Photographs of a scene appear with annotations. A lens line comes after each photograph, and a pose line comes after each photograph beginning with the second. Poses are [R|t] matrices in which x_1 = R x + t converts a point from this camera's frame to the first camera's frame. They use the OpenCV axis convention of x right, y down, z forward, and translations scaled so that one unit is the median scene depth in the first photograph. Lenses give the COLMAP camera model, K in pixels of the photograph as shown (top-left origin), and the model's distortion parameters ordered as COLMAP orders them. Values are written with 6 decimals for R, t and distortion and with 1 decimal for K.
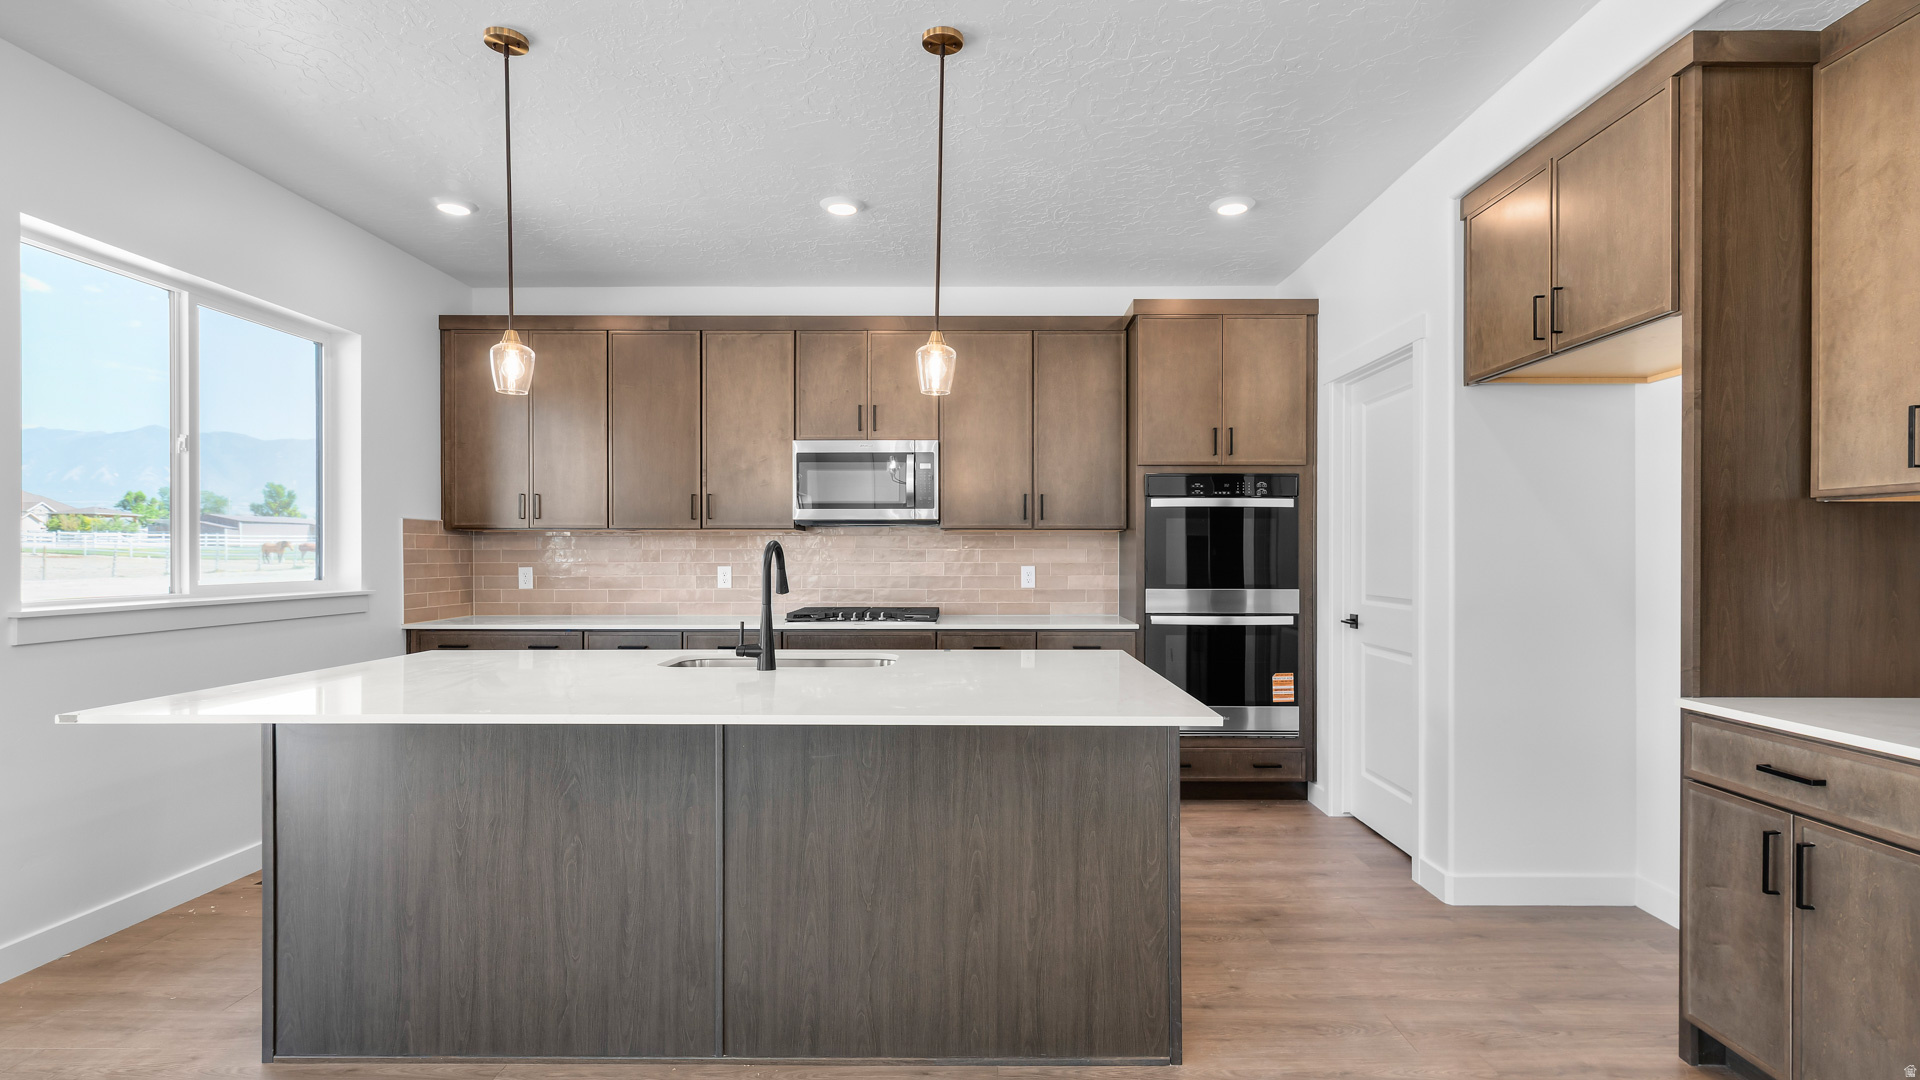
lens RADIAL K [[908.1, 0, 971.2], [0, 908.1, 559.5], [0, 0, 1]] dist [0.001165, -0.000277]
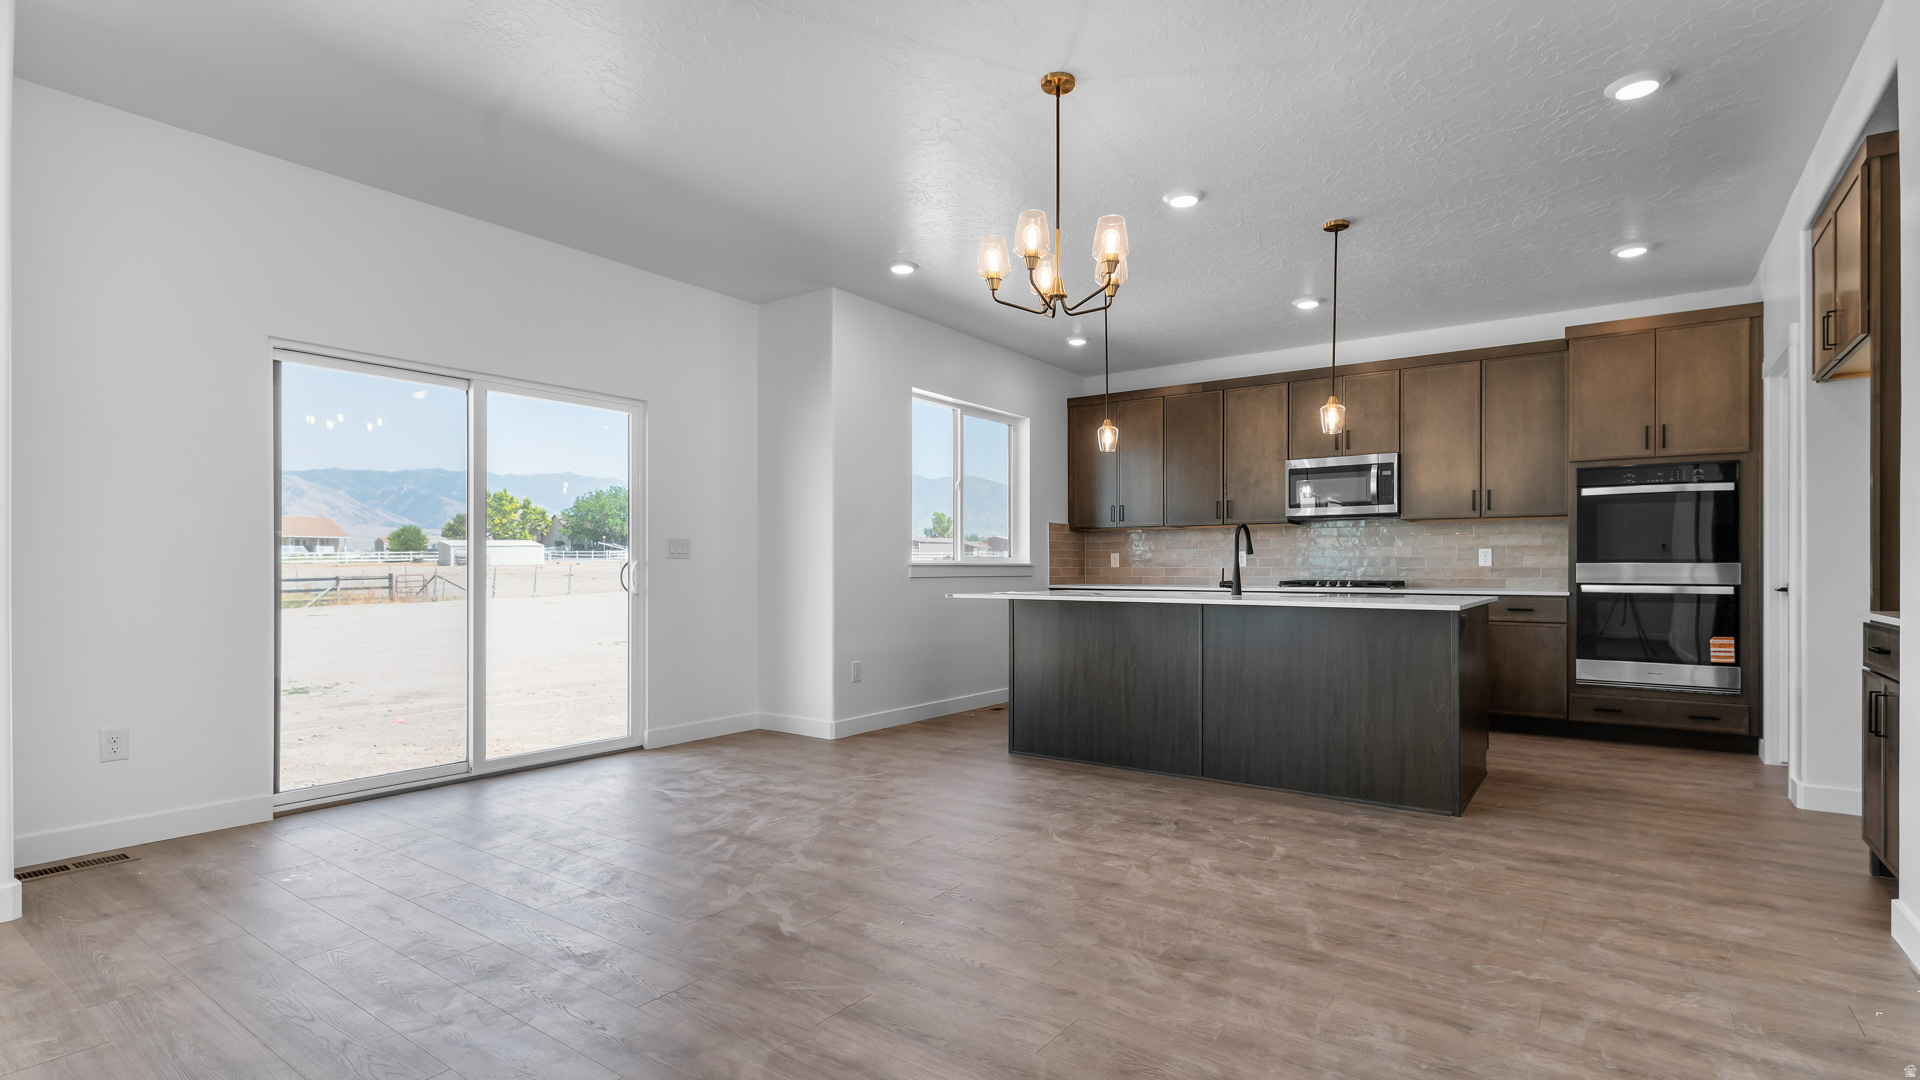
lens RADIAL K [[908.1, 0, 971.2], [0, 908.1, 559.5], [0, 0, 1]] dist [0.001165, -0.000277]
pose [[0.816213, -0.004706, -0.577732, 0.232905], [-0.004847, 0.999876, -0.014994, 0.049812], [0.577731, 0.015038, 0.816089, -0.462818]]
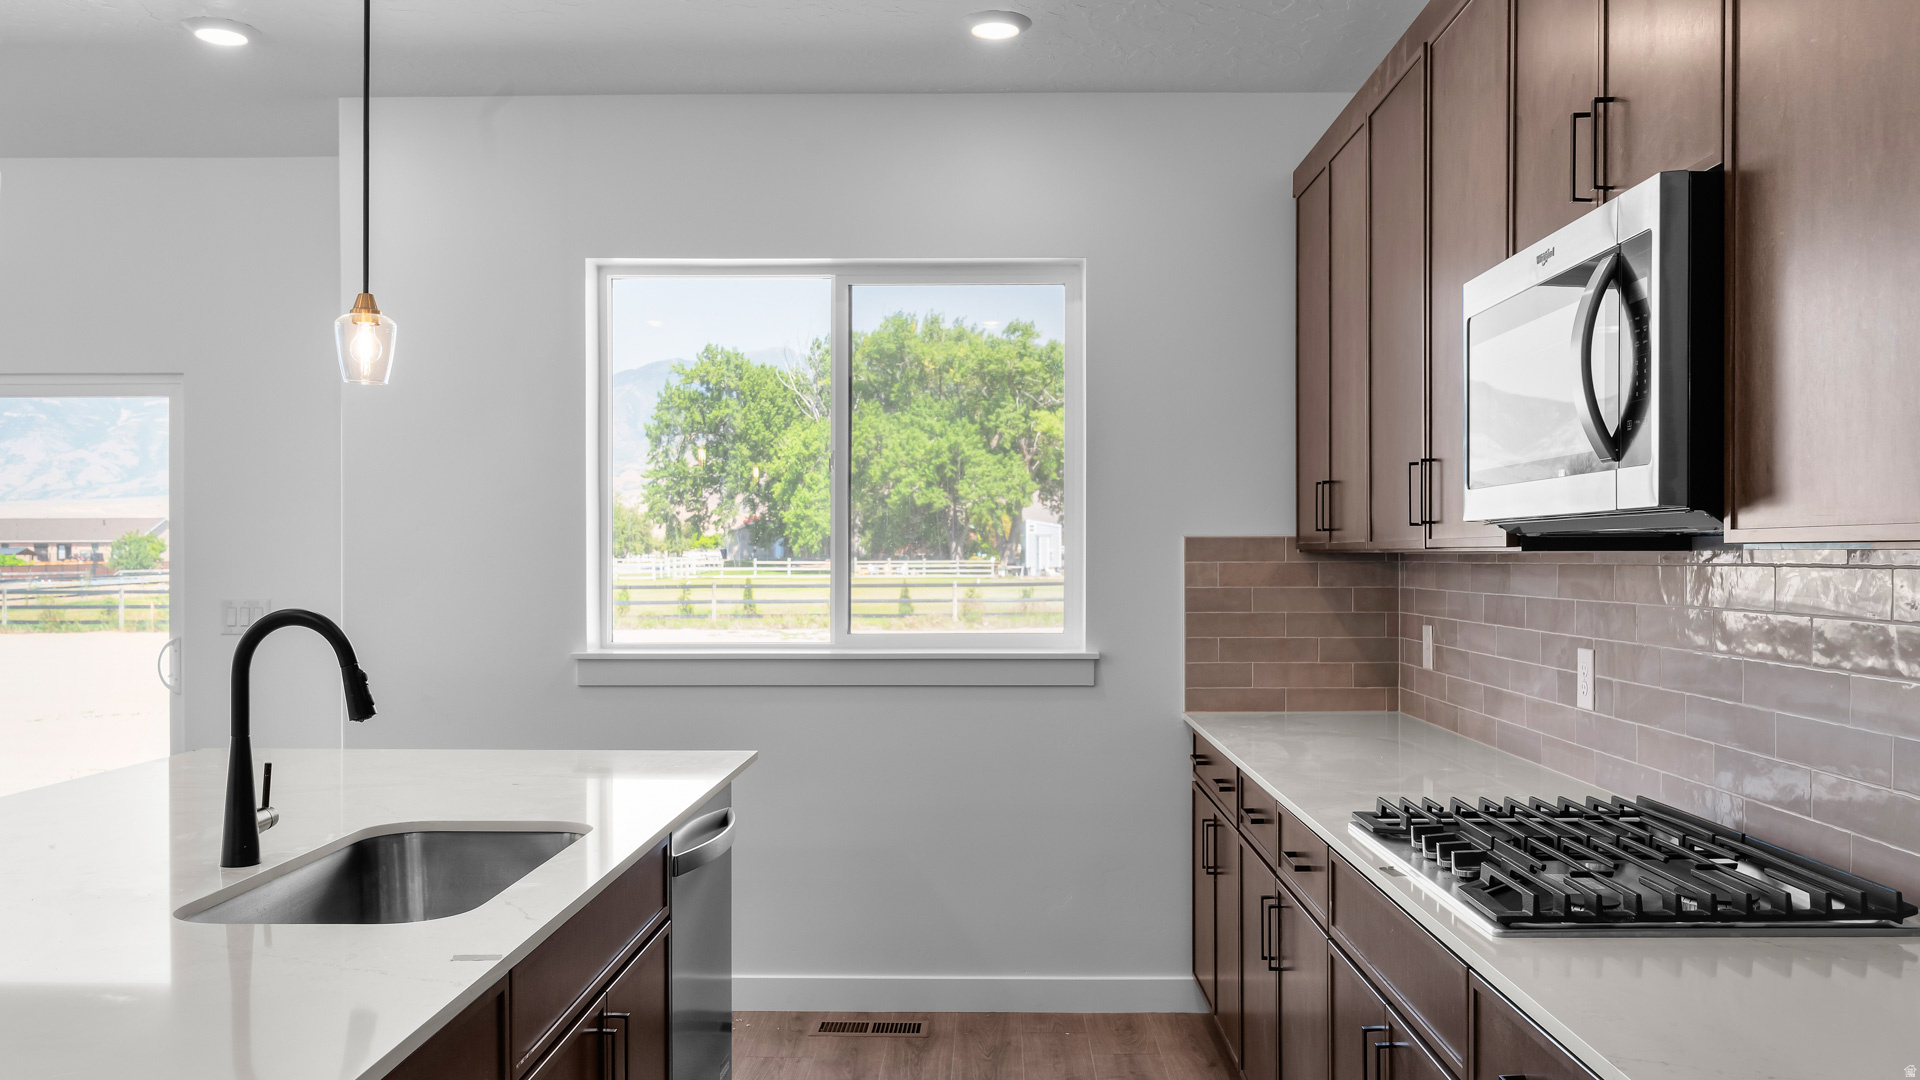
lens RADIAL K [[1551.8, 0, 965.6], [0, 1551.8, 538.3], [0, 0, 1]] dist [0.007667, 0.004990]
pose [[-0.009099, -0.014630, -0.999852, 0.404231], [-0.005494, 0.999879, -0.014580, -0.028327], [0.999944, 0.005360, -0.009178, 0.865049]]
